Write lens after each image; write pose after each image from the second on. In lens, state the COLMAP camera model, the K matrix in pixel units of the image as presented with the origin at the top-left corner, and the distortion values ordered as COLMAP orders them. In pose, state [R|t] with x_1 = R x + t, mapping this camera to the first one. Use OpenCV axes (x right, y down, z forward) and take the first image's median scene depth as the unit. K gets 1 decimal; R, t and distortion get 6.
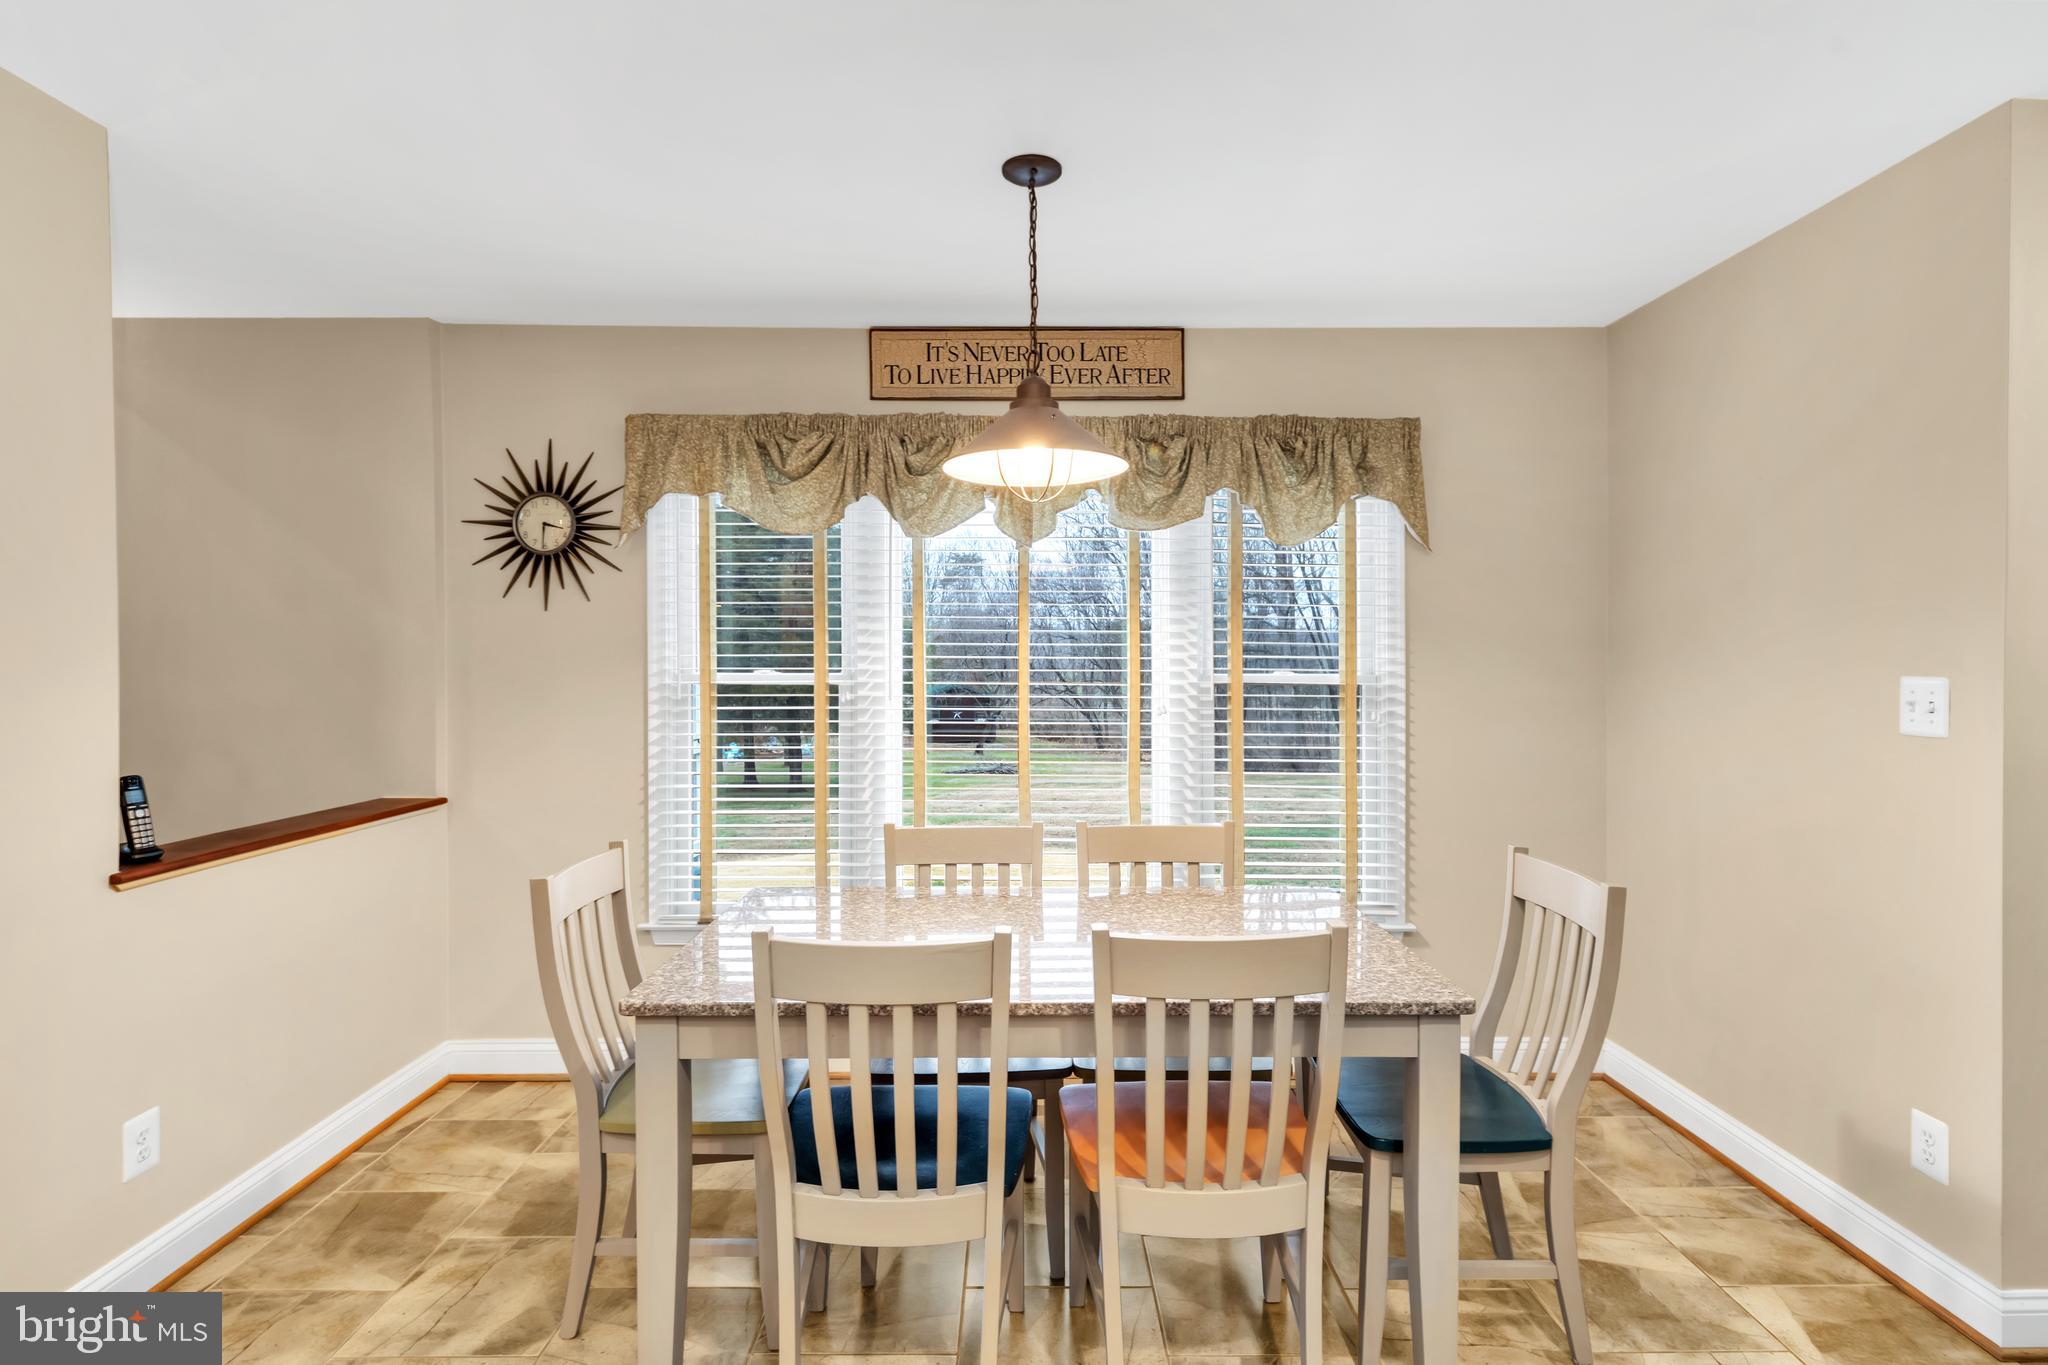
lens RADIAL K [[986.9, 0, 1028.2], [0, 986.9, 672.3], [0, 0, 1]] dist [0.003789, -0.006764]
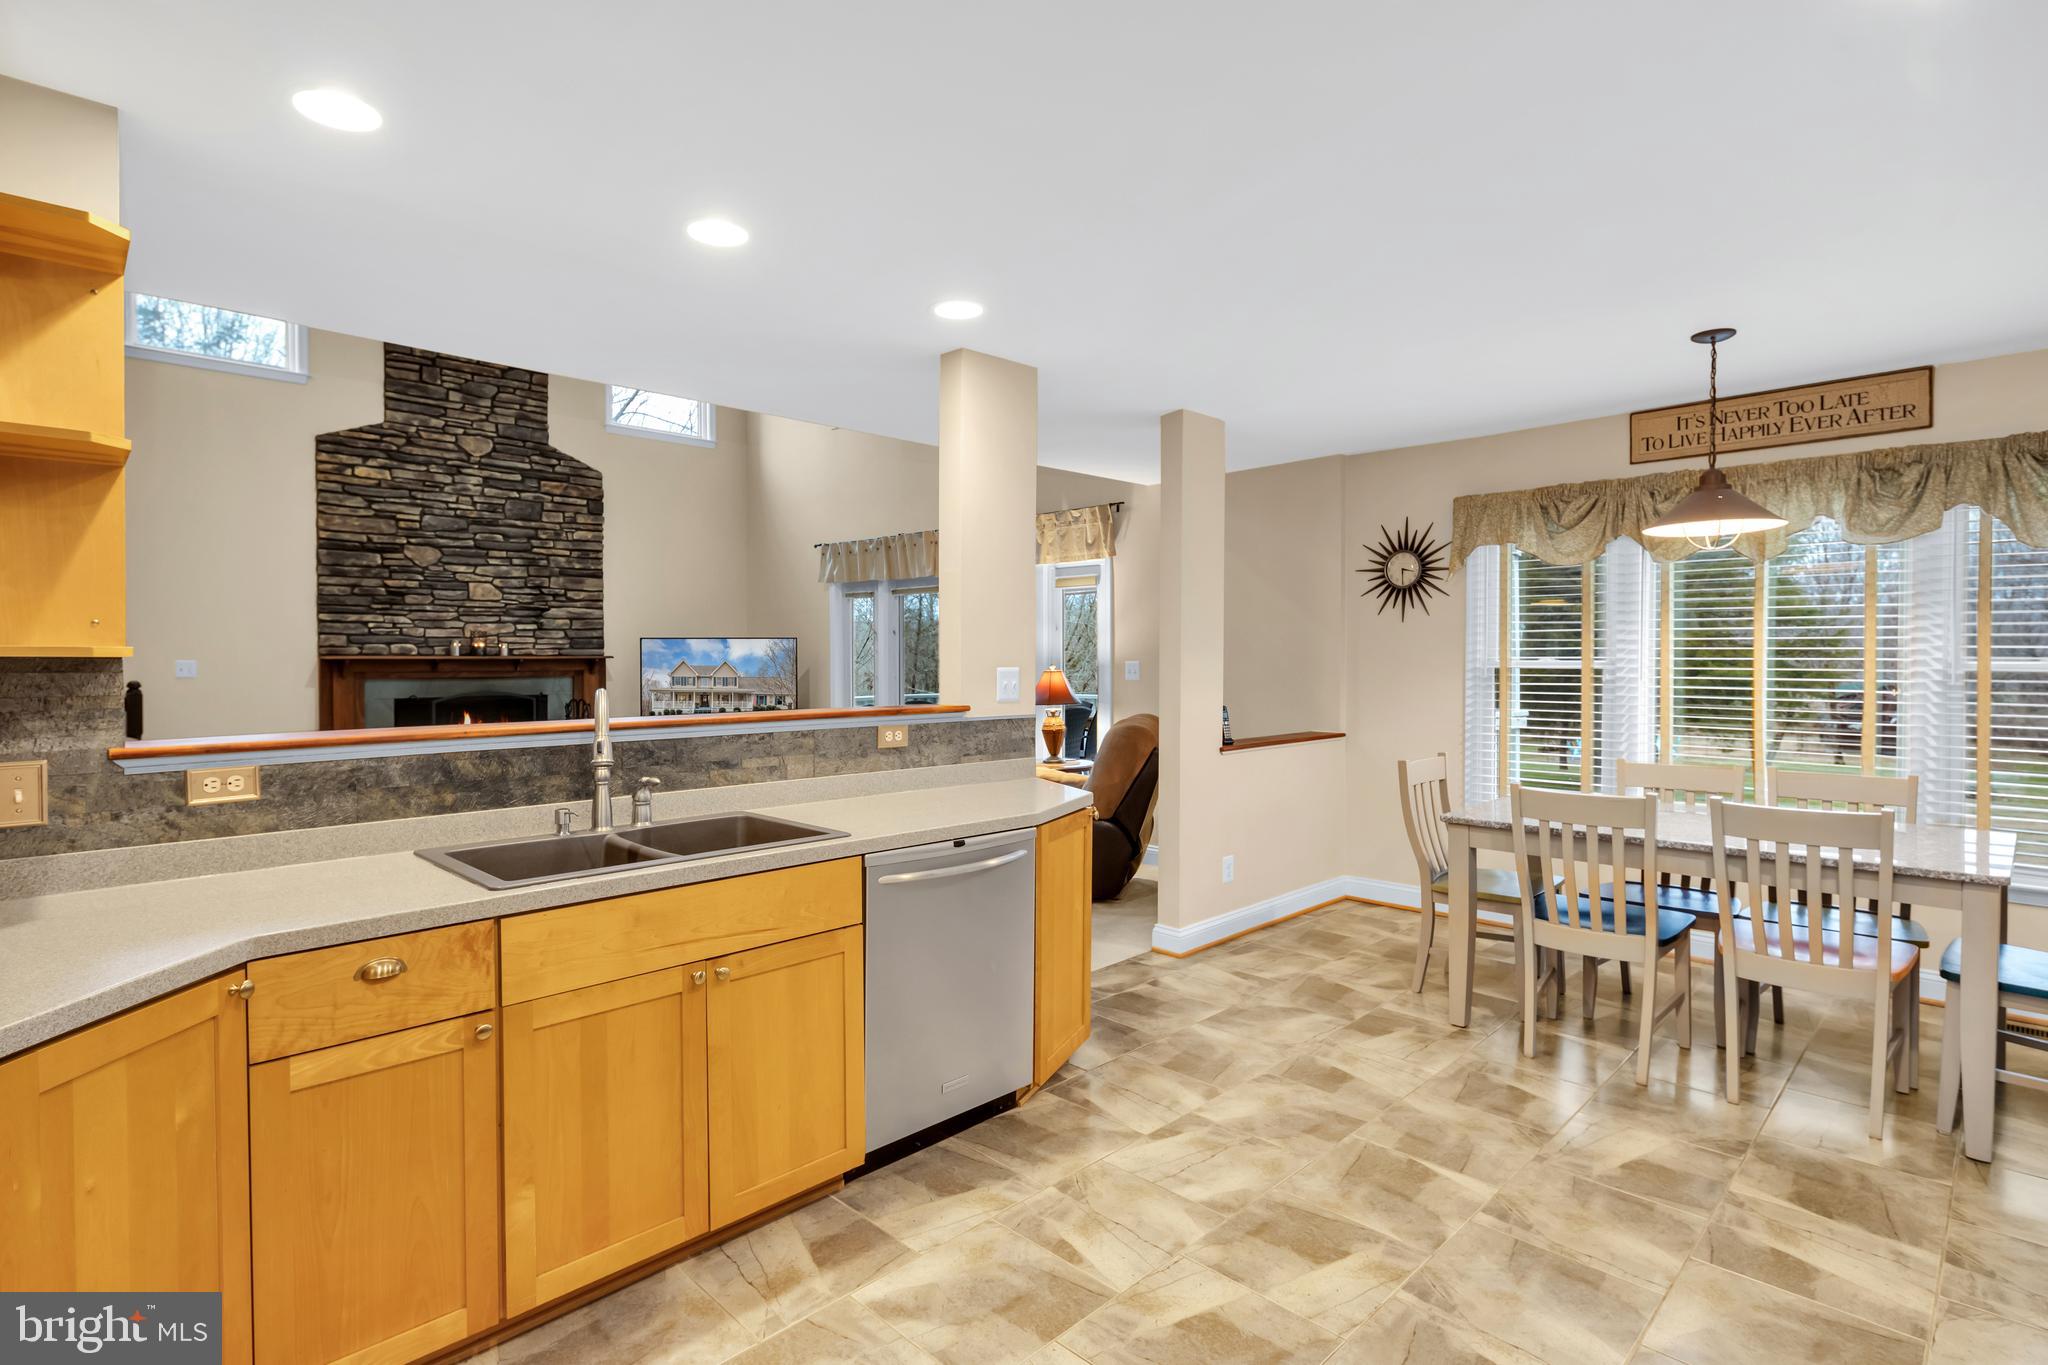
lens RADIAL K [[986.9, 0, 1028.2], [0, 986.9, 672.3], [0, 0, 1]] dist [0.003789, -0.006764]
pose [[0.693780, 0.010822, -0.720105, 0.266544], [-0.005488, 0.999938, 0.009740, 0.008324], [0.720166, -0.002805, 0.693796, -0.598958]]
